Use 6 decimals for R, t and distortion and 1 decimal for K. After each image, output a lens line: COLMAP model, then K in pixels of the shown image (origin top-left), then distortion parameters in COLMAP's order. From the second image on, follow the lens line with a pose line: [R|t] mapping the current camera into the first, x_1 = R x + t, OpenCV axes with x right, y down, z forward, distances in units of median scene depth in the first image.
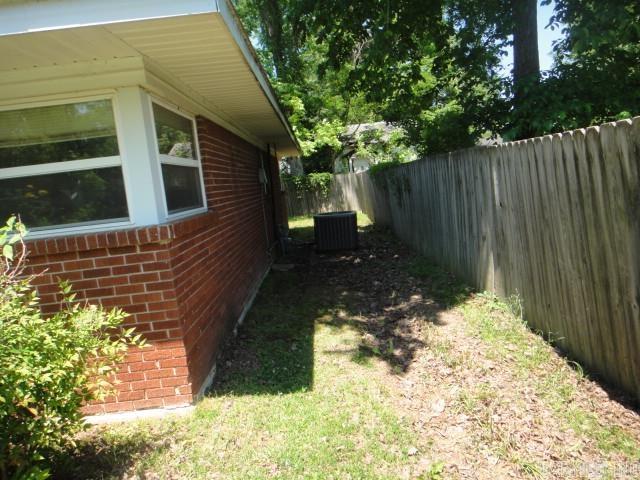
lens RADIAL K [[436.3, 0, 317.5], [0, 436.3, 238.3], [0, 0, 1]] dist [-0.000235, -0.002563]
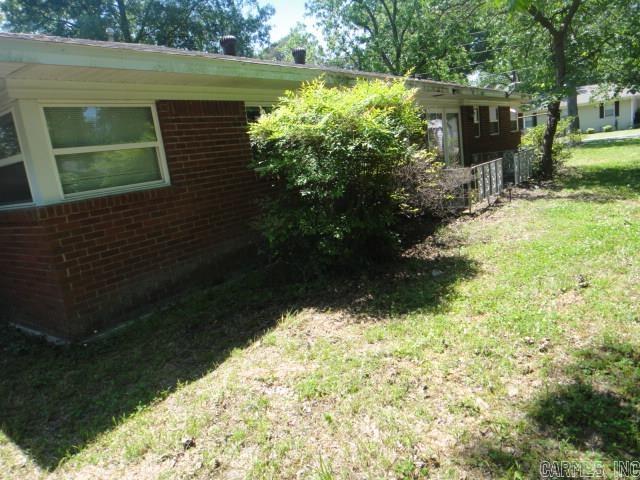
lens RADIAL K [[436.3, 0, 317.5], [0, 436.3, 238.3], [0, 0, 1]] dist [-0.000235, -0.002563]
pose [[0.792859, 0.120444, -0.597384, 1.111131], [-0.035401, 0.987722, 0.152158, -0.167819], [0.608376, -0.099491, 0.787388, 0.470890]]
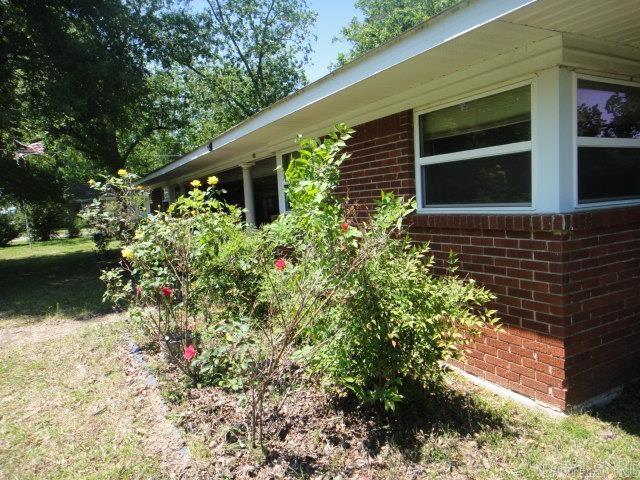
lens RADIAL K [[436.3, 0, 317.5], [0, 436.3, 238.3], [0, 0, 1]] dist [-0.000235, -0.002563]
pose [[0.484245, 0.166211, -0.859000, 0.202191], [-0.114543, 0.985383, 0.126094, -0.038274], [0.867402, 0.037332, 0.496206, 0.087603]]
